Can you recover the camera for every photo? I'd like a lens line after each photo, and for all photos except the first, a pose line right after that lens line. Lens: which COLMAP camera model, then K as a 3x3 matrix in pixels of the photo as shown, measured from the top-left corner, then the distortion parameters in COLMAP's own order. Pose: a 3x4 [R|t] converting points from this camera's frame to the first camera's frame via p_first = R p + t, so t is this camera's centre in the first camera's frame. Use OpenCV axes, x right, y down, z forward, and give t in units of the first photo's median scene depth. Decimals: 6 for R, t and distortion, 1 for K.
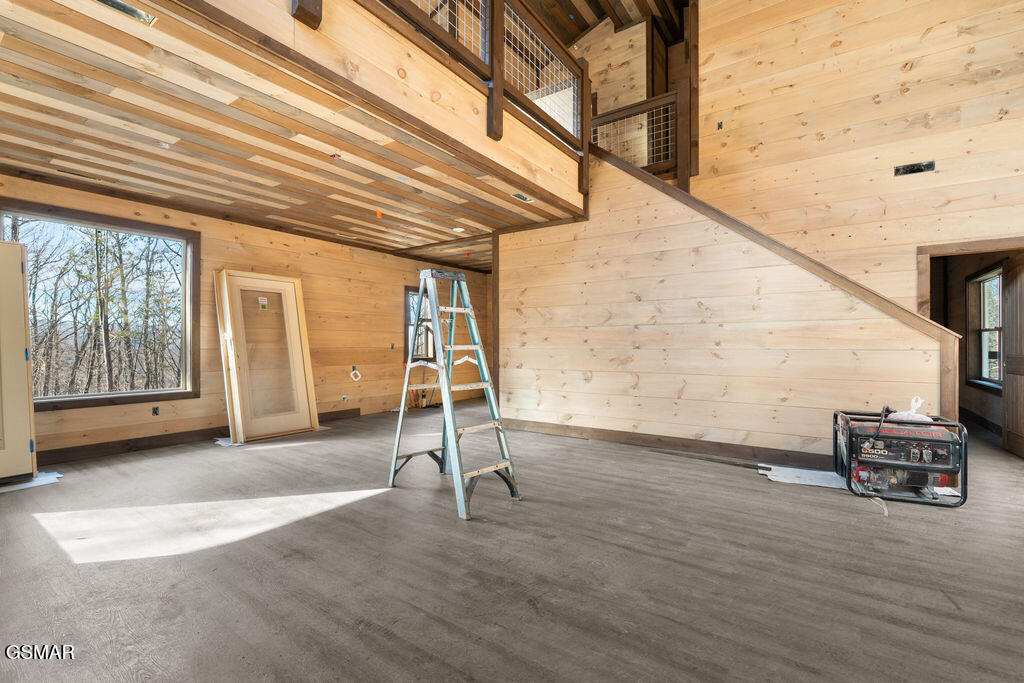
lens RADIAL K [[457.3, 0, 512.0], [0, 457.3, 341.5], [0, 0, 1]] dist [-0.000142, 0.000234]
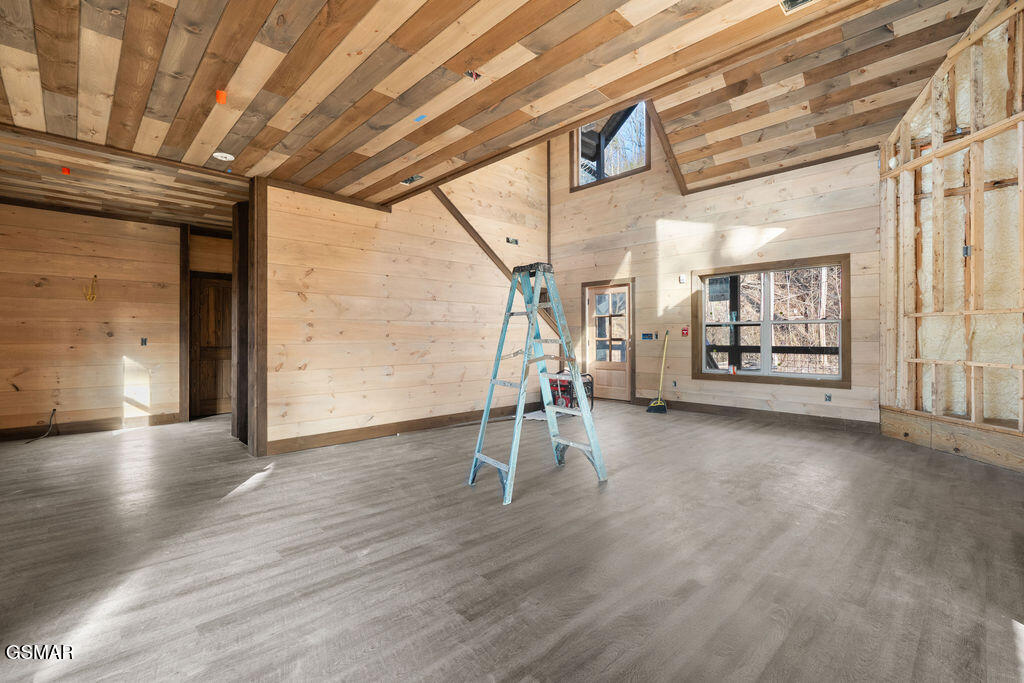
lens RADIAL K [[454.8, 0, 507.3], [0, 454.8, 333.5], [0, 0, 1]] dist [-0.000731, -0.000007]
pose [[0.191978, 0.009556, 0.981353, -0.785717], [-0.004225, 0.999951, -0.008910, 0.002739], [-0.981390, -0.002436, 0.192009, 0.597280]]
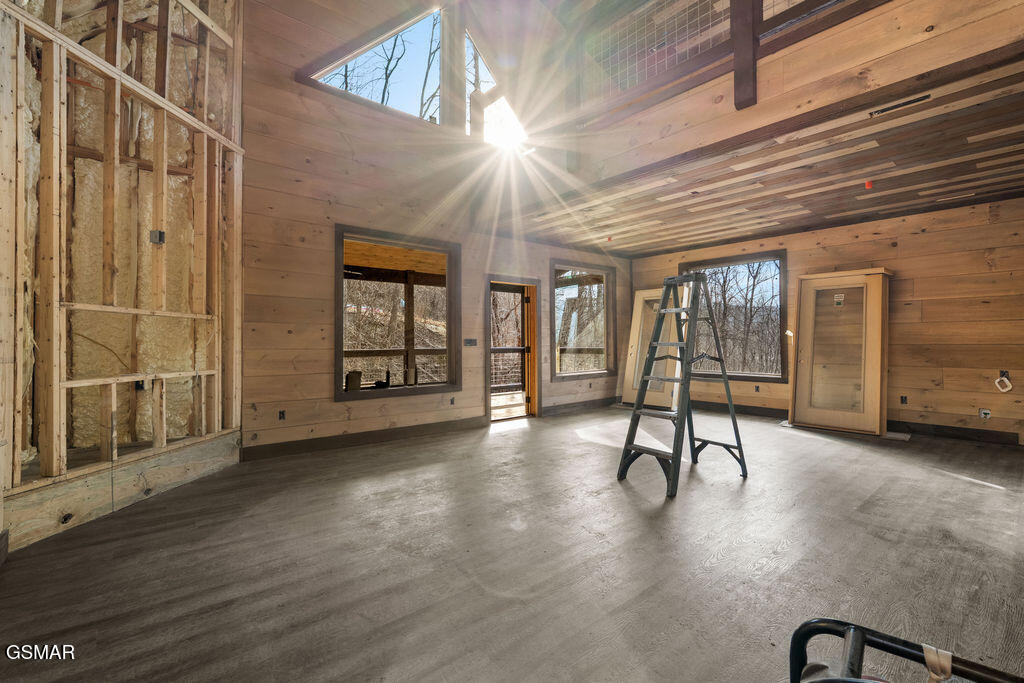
lens RADIAL K [[457.3, 0, 512.0], [0, 457.3, 341.5], [0, 0, 1]] dist [-0.000142, 0.000234]
pose [[-0.249997, 0.005553, -0.968231, 0.715248], [0.011598, 0.999929, 0.002740, -0.001884], [0.968177, -0.010545, -0.250043, 0.605612]]
